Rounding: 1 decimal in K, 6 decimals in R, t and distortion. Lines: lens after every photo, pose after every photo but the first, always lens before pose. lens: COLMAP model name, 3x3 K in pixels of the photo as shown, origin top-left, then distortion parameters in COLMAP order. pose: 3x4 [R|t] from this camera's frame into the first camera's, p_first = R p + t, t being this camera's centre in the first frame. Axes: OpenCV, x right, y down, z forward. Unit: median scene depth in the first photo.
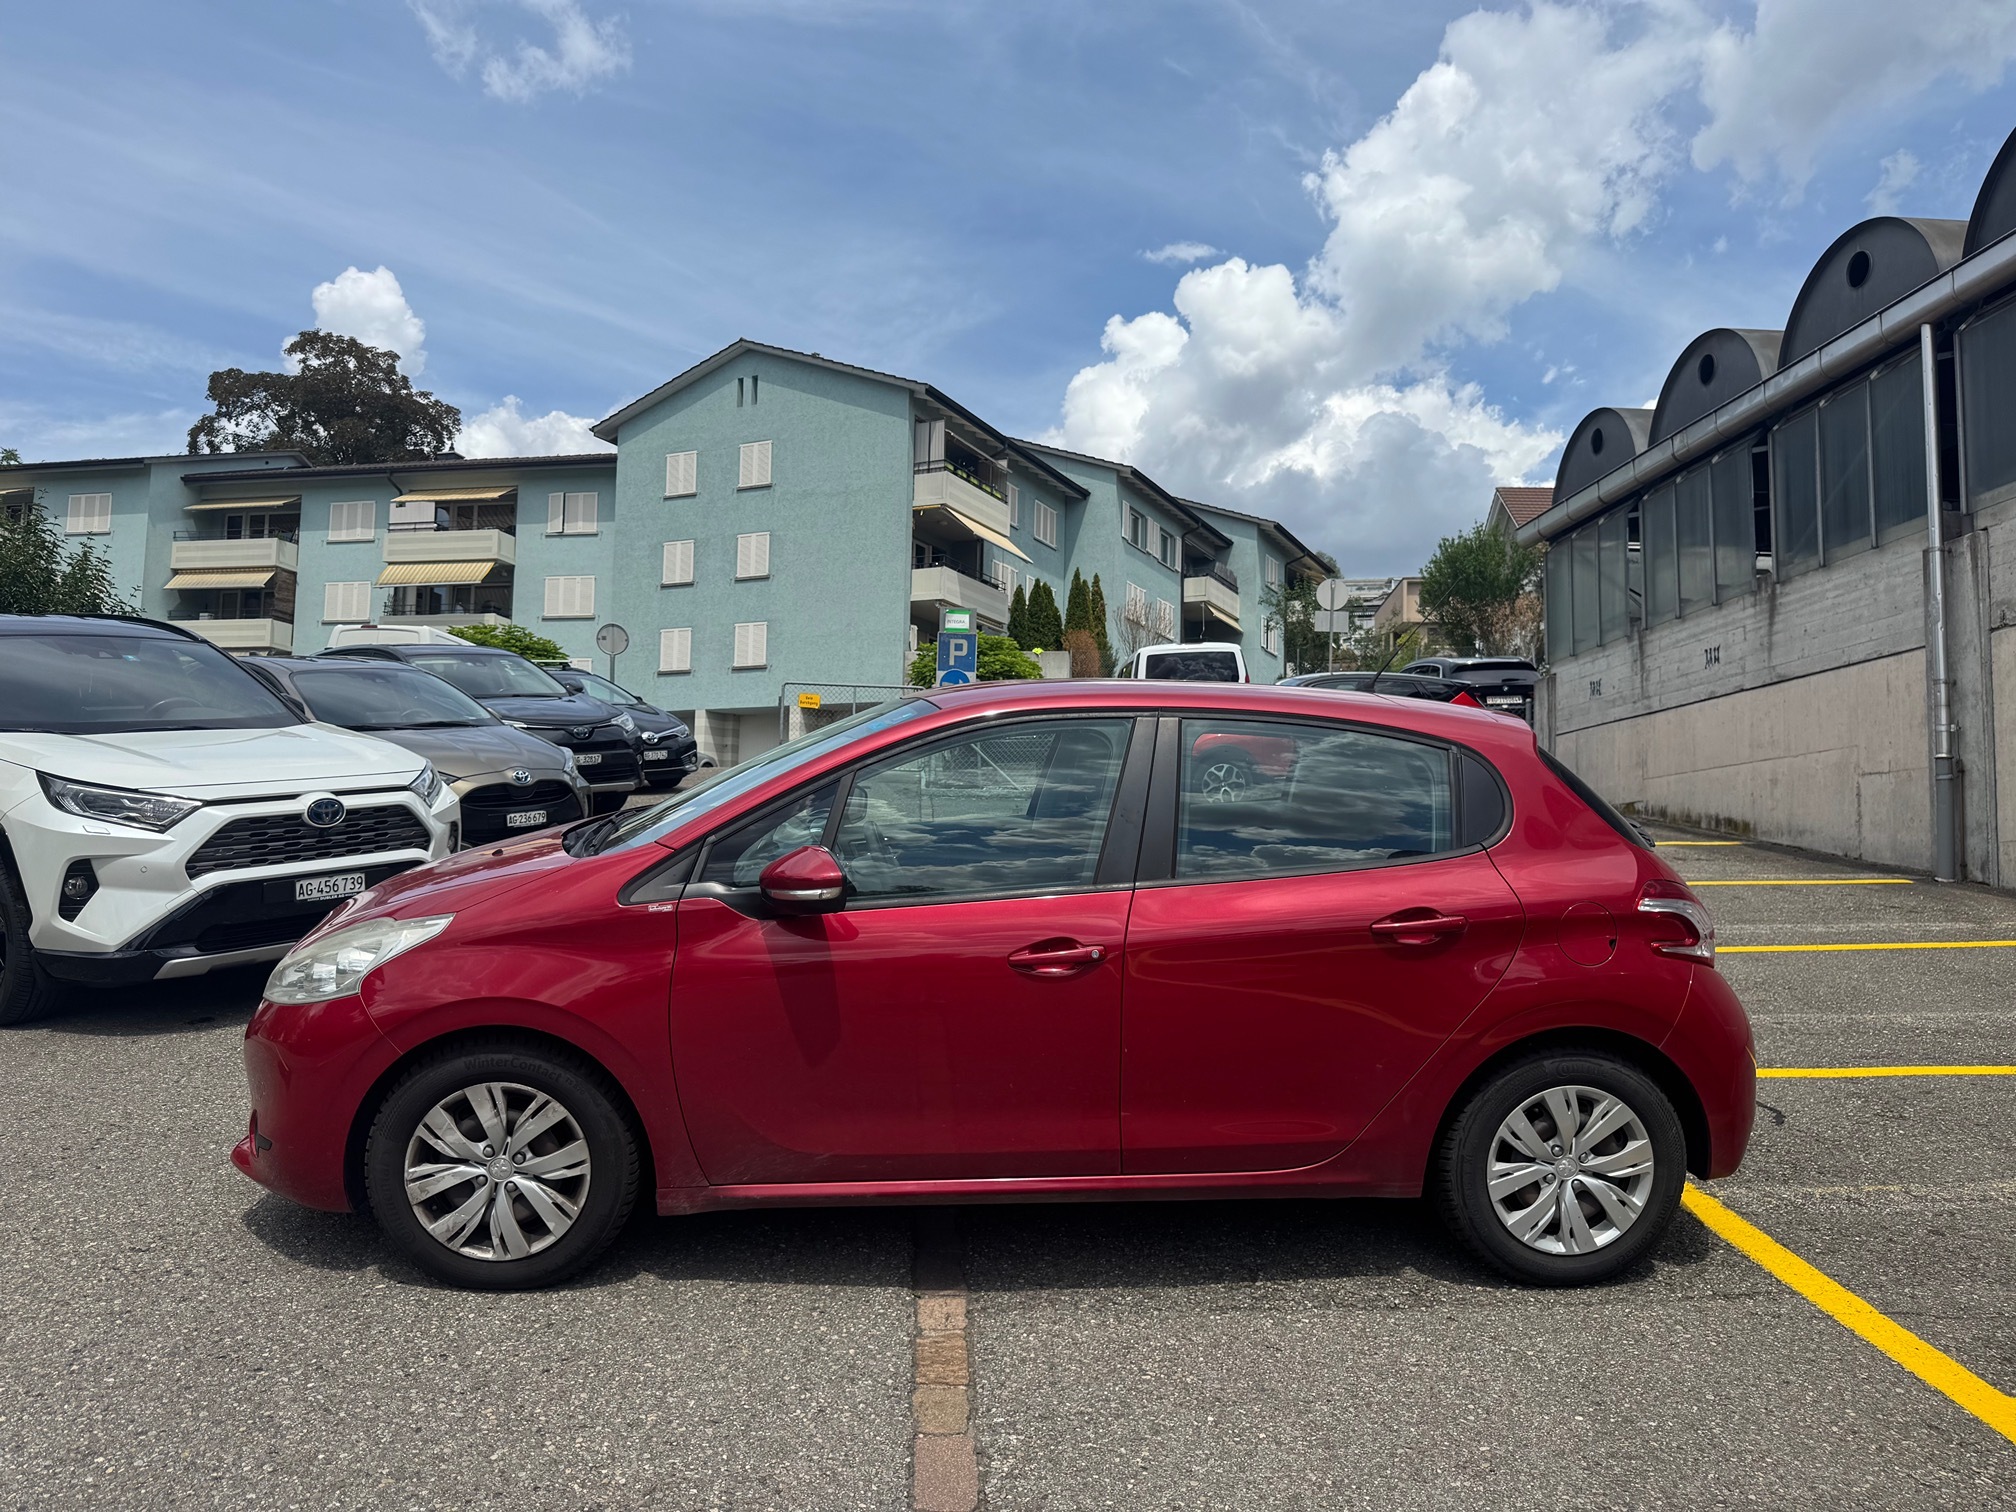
lens RADIAL K [[1446.0, 0, 1008.0], [0, 1446.0, 756.0], [0, 0, 1]] dist [0.009675, -0.006262]
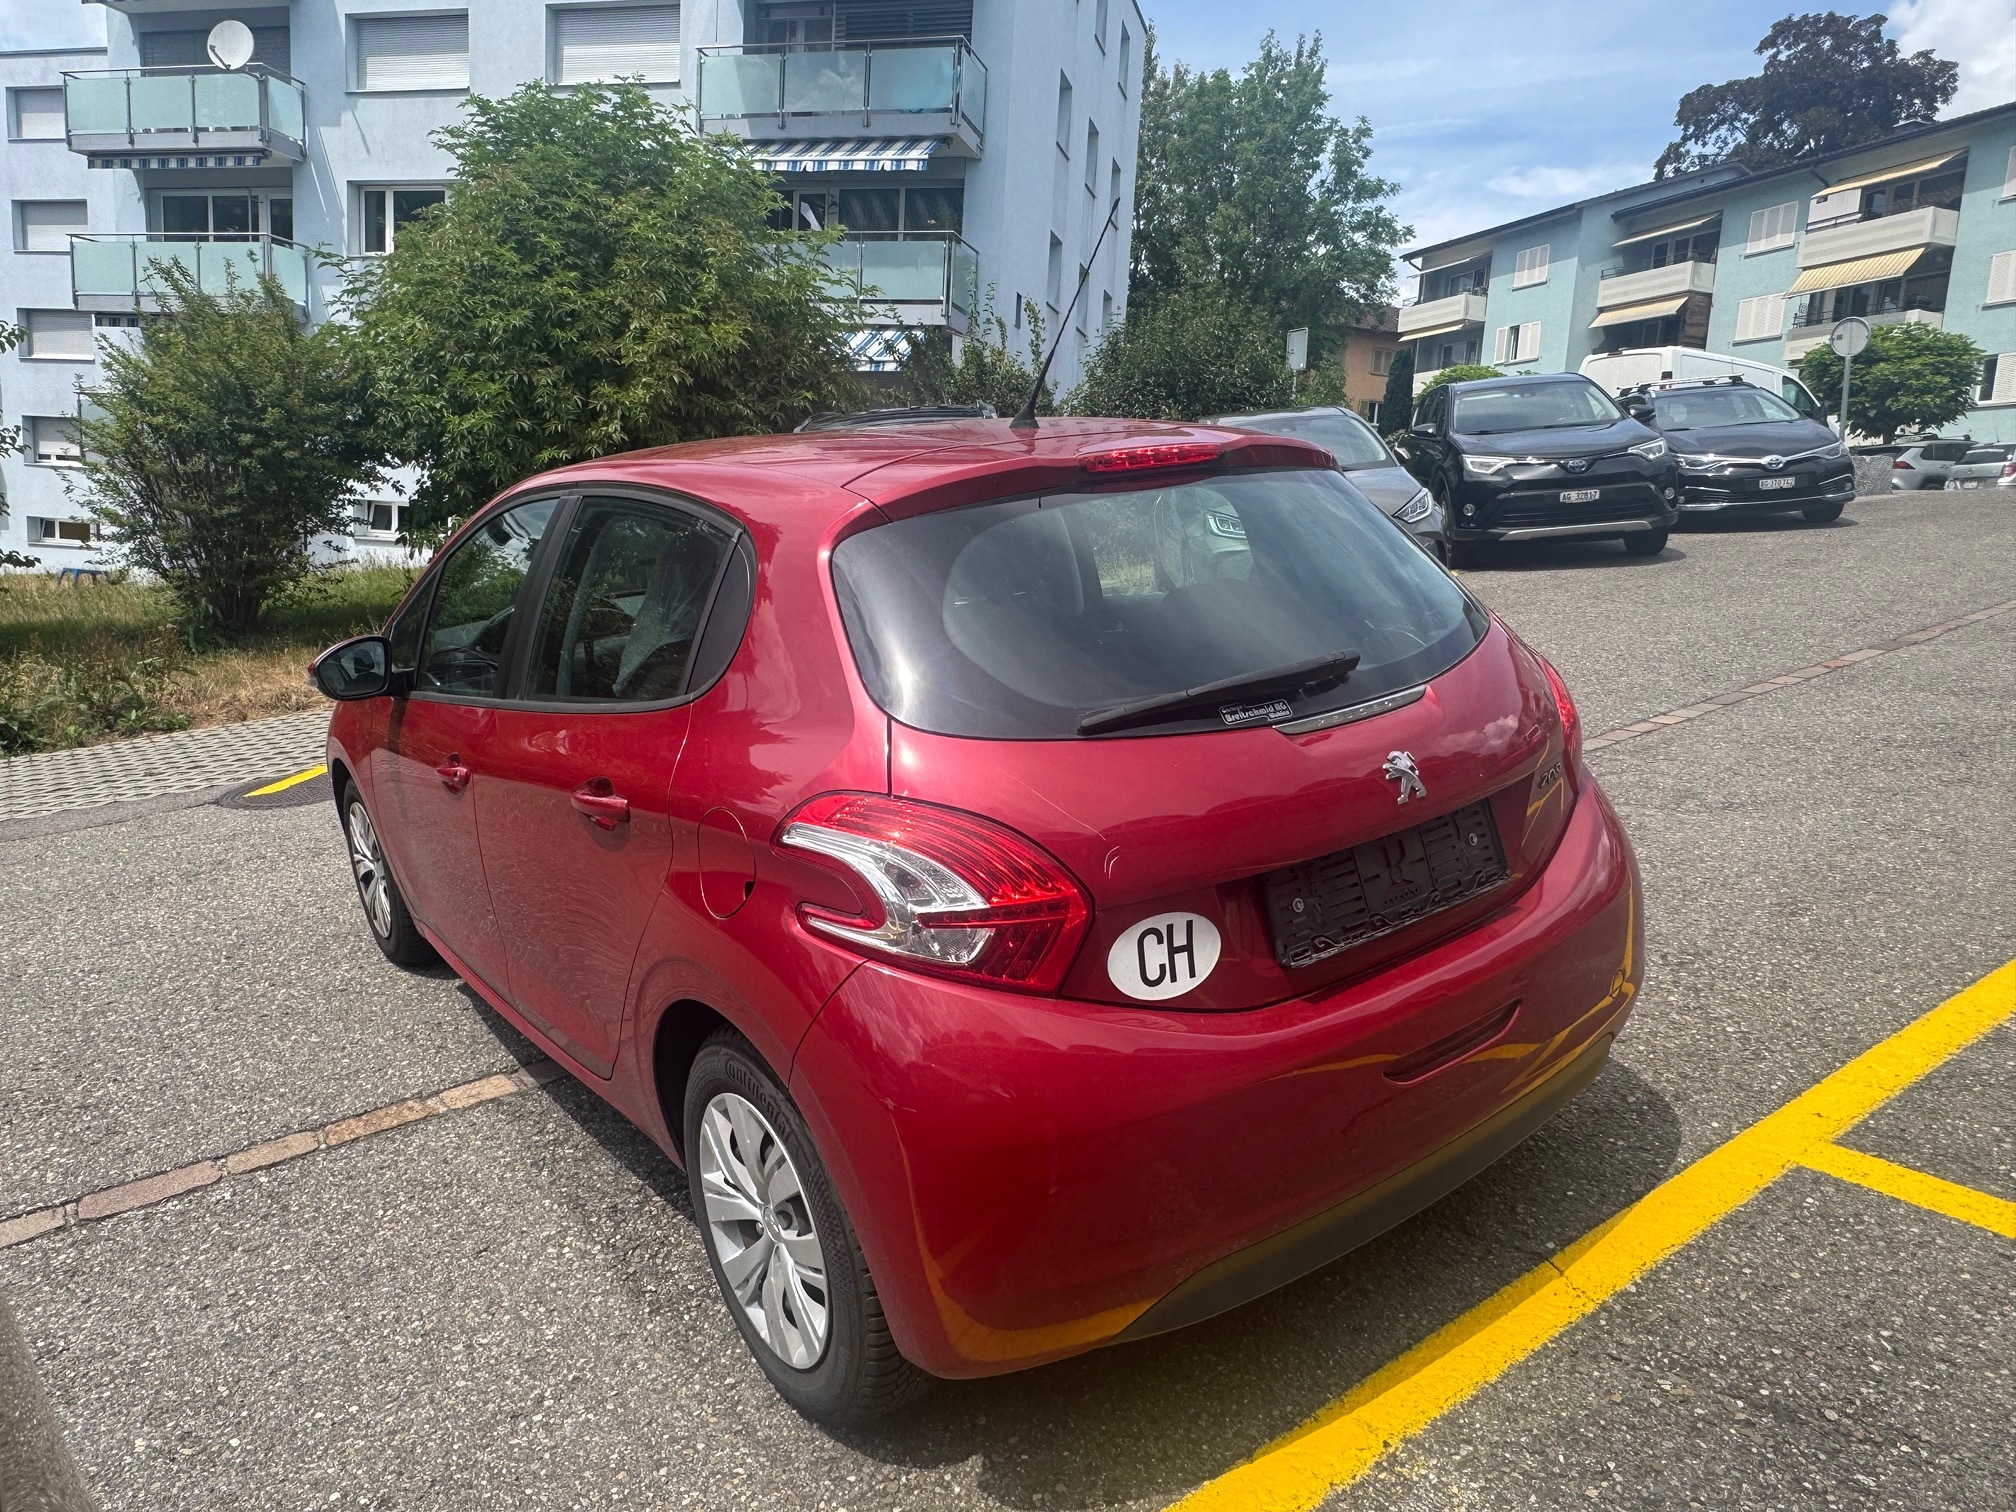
lens RADIAL K [[1368.3, 0, 1008.0], [0, 1368.3, 756.0], [0, 0, 1]] dist [-0.001434, 0.002523]
pose [[0.523139, 0.134663, -0.841541, 0.085839], [0.035852, 0.983086, 0.179600, -0.001449], [0.851493, -0.124127, 0.509463, 0.077013]]
